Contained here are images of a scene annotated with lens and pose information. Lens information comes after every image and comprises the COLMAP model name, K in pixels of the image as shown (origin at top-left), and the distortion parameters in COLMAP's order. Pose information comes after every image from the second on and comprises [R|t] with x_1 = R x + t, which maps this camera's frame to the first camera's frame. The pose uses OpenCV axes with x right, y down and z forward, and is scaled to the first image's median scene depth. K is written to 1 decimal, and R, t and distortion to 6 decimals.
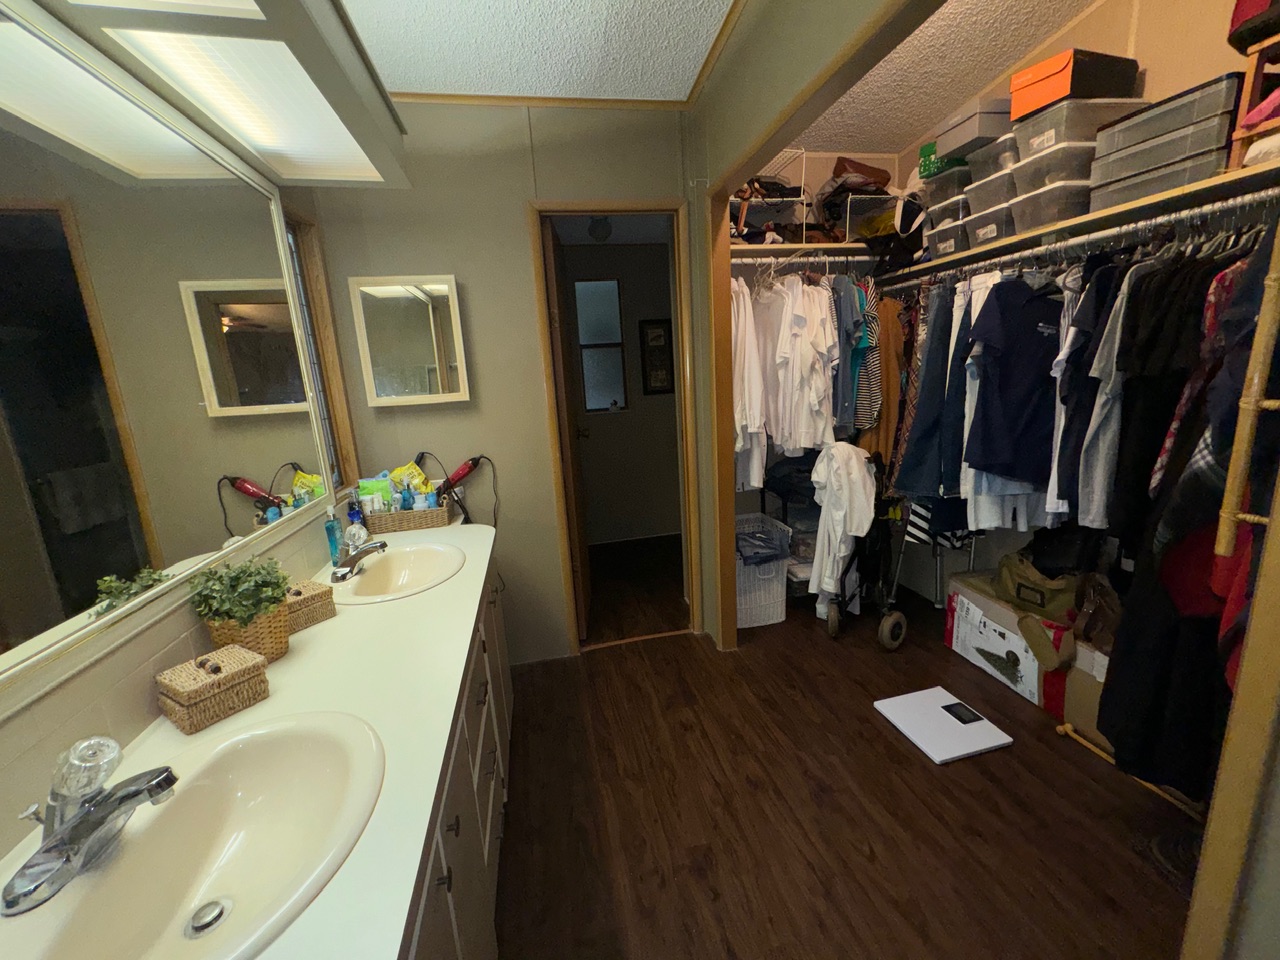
lens RADIAL K [[510.9, 0, 640.0], [0, 510.9, 480.0], [0, 0, 1]] dist [-0.002869, 0.000283]
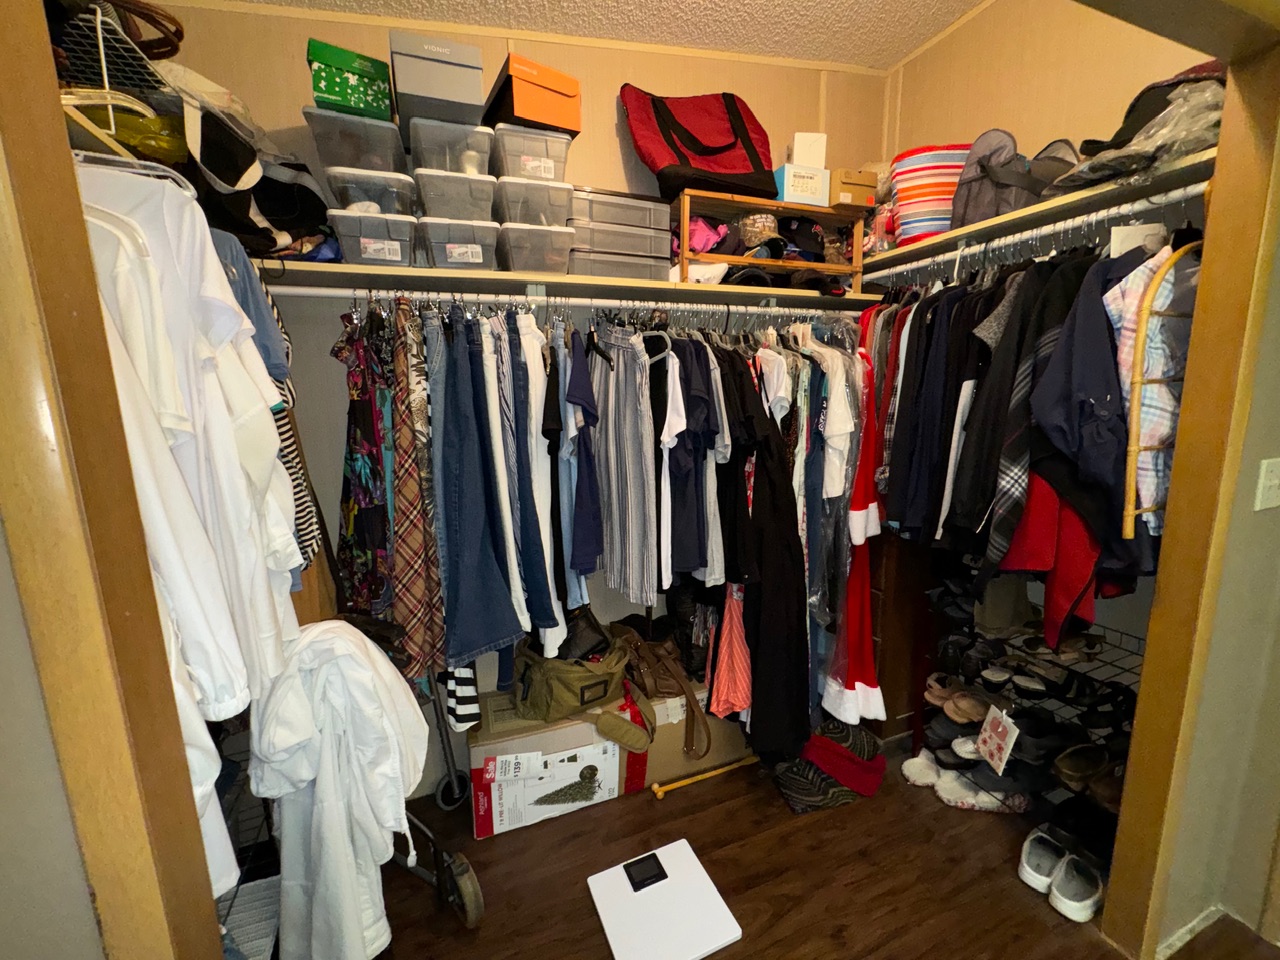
lens RADIAL K [[510.9, 0, 640.0], [0, 510.9, 480.0], [0, 0, 1]] dist [-0.002869, 0.000283]
pose [[-0.167972, -0.099642, 0.980743, -0.070210], [0.240987, 0.960543, 0.138864, -0.217914], [-0.955882, 0.259671, -0.137332, 0.908186]]
